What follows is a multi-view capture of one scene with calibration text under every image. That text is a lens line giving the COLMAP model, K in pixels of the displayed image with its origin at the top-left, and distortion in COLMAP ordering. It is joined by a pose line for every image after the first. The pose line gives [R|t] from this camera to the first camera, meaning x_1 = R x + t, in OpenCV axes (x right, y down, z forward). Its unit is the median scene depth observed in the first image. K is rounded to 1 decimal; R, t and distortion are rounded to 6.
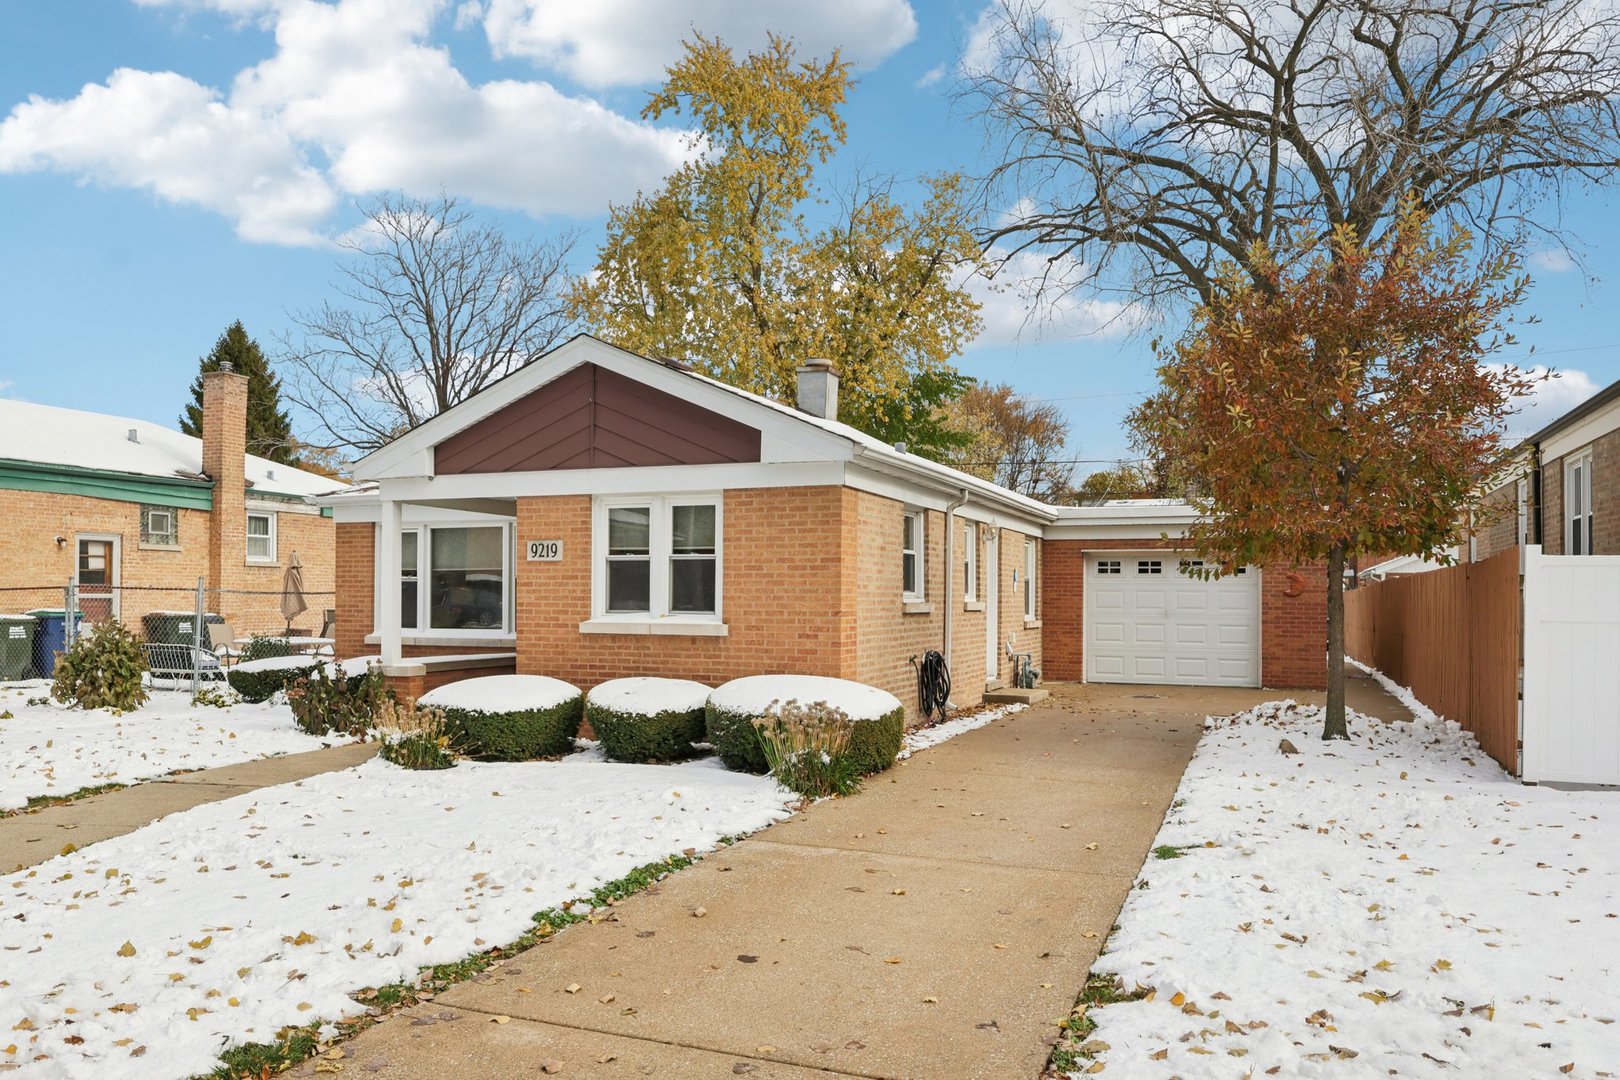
lens RADIAL K [[1171.3, 0, 810.0], [0, 1171.3, 540.0], [0, 0, 1]] dist [0.001829, 0.000371]
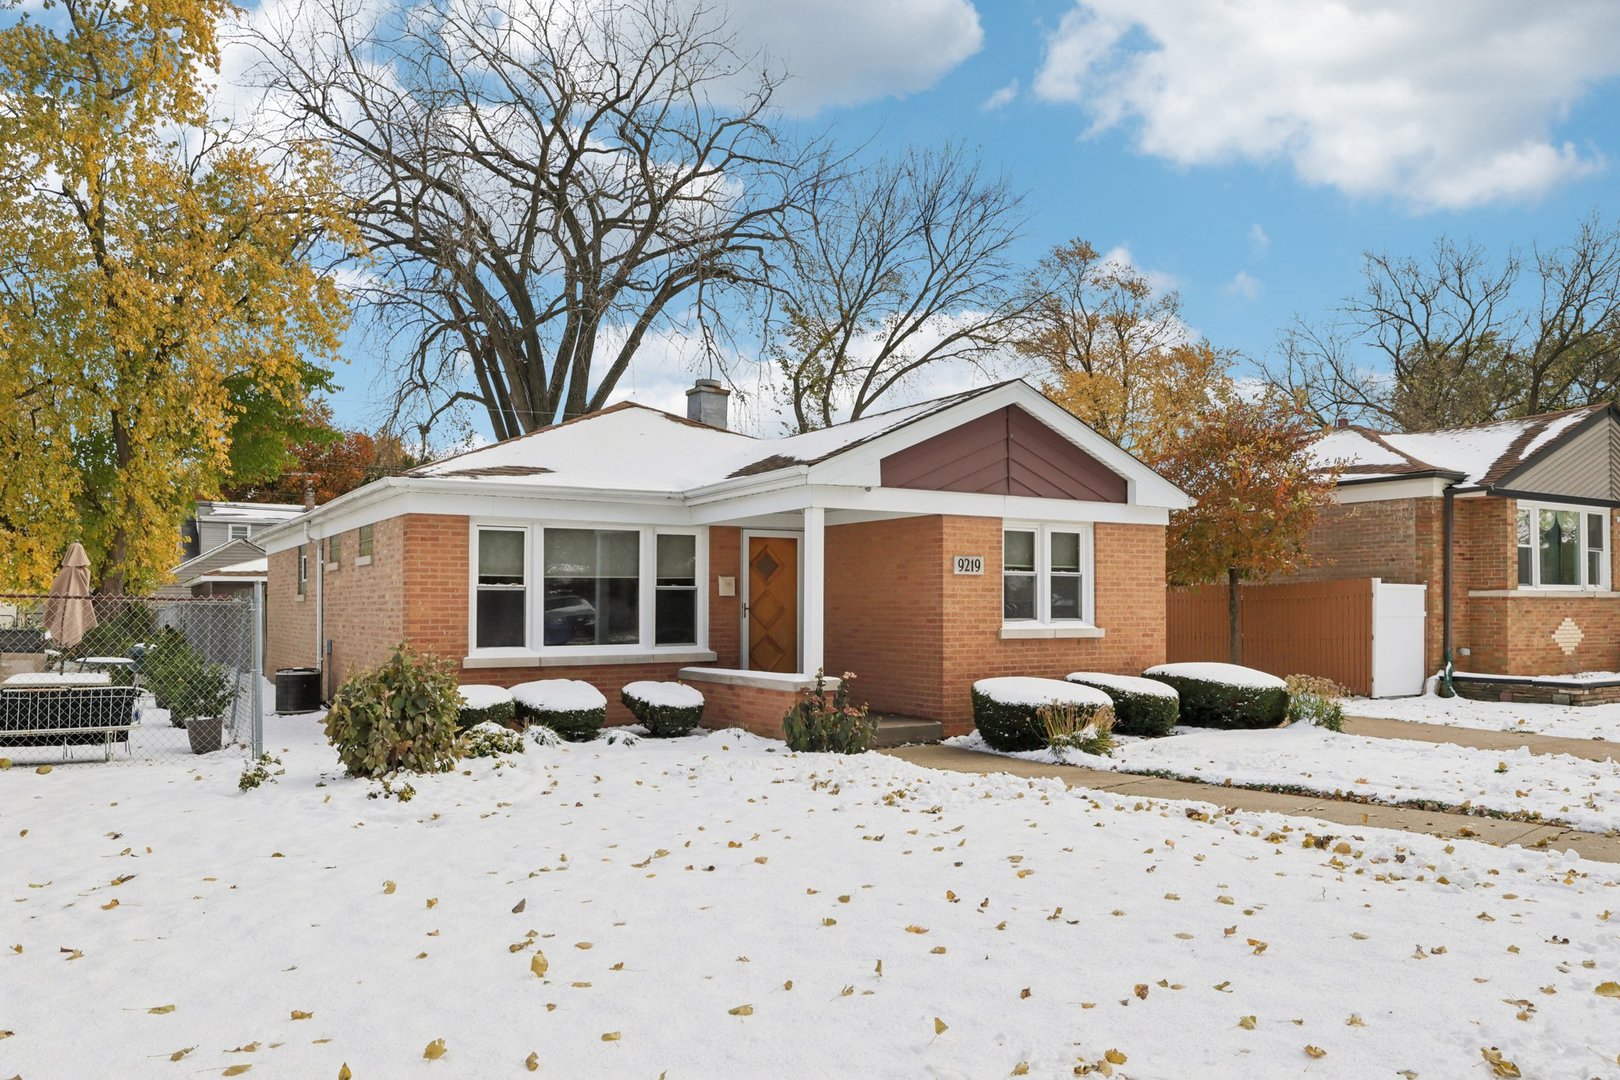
lens RADIAL K [[1171.3, 0, 810.0], [0, 1171.3, 540.0], [0, 0, 1]] dist [0.001829, 0.000371]
pose [[0.594462, 0.041569, 0.803049, -1.213043], [-0.034891, 0.999056, -0.025887, 0.019080], [-0.803367, -0.012630, 0.595351, 0.467659]]
